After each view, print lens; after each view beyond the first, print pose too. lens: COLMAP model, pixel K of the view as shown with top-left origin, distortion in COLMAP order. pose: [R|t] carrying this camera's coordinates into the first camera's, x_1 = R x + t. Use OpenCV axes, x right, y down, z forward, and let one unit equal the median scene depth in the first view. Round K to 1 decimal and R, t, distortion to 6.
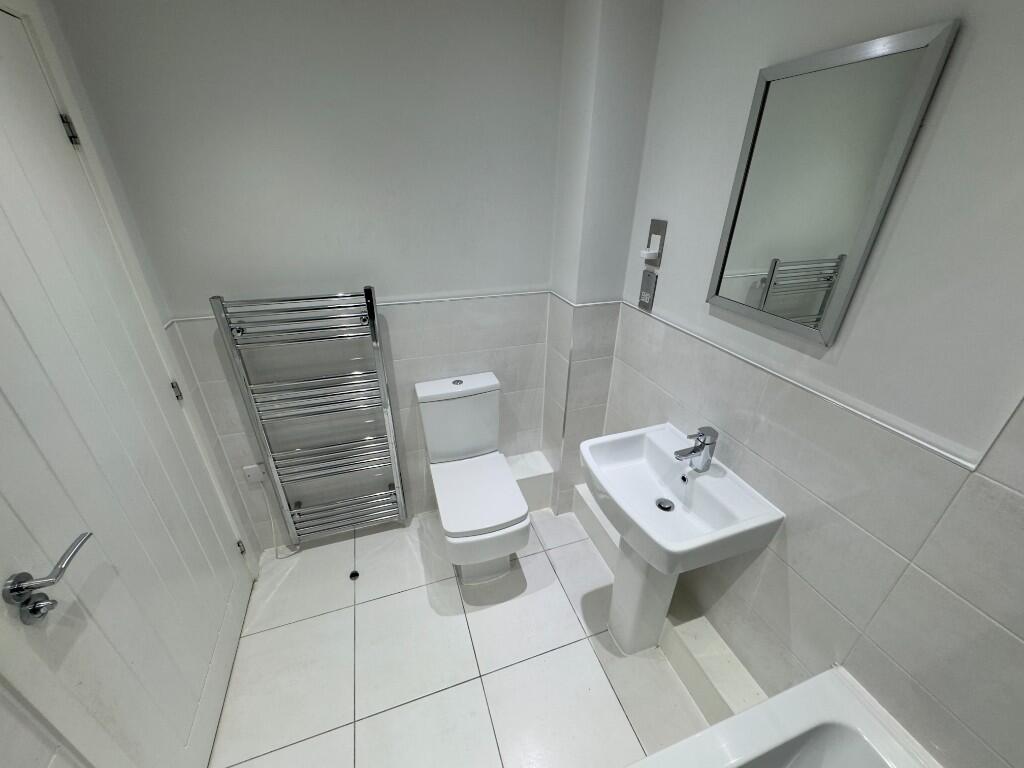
lens RADIAL K [[408.1, 0, 512.0], [0, 408.1, 384.0], [0, 0, 1]] dist [-0.000097, 0.000267]
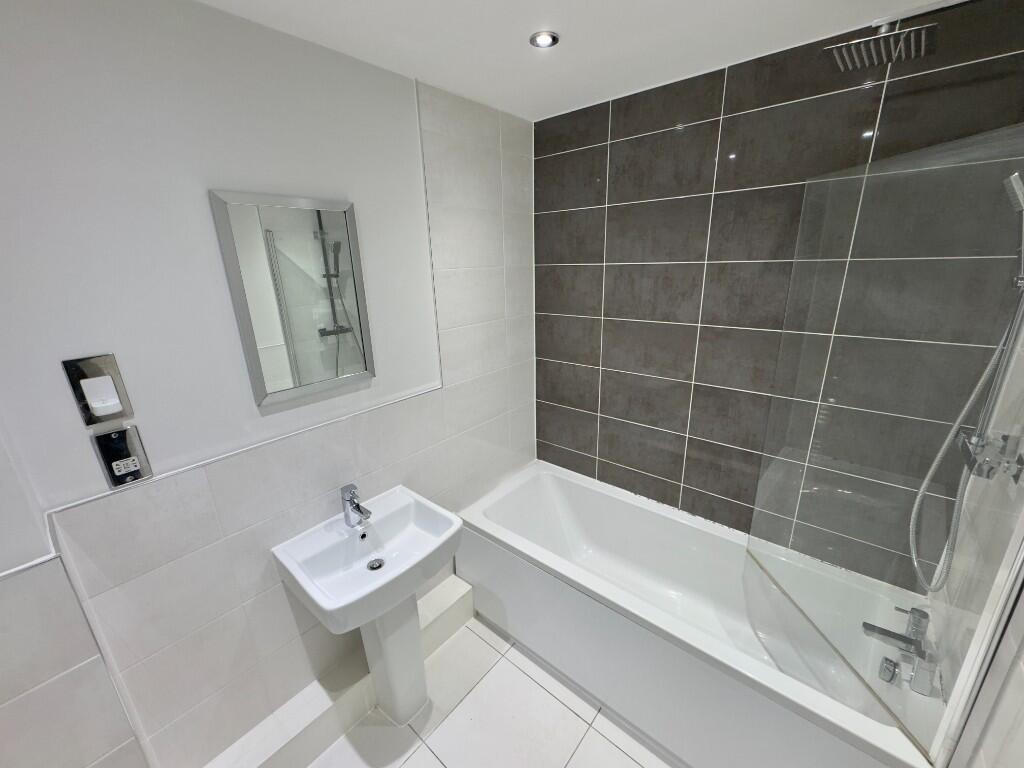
lens RADIAL K [[408.1, 0, 512.0], [0, 408.1, 384.0], [0, 0, 1]] dist [-0.000097, 0.000267]
pose [[-0.507649, -0.250874, 0.824230, -0.494604], [0.411495, 0.769898, 0.487780, -0.386332], [-0.756944, 0.586787, -0.287605, 0.669659]]
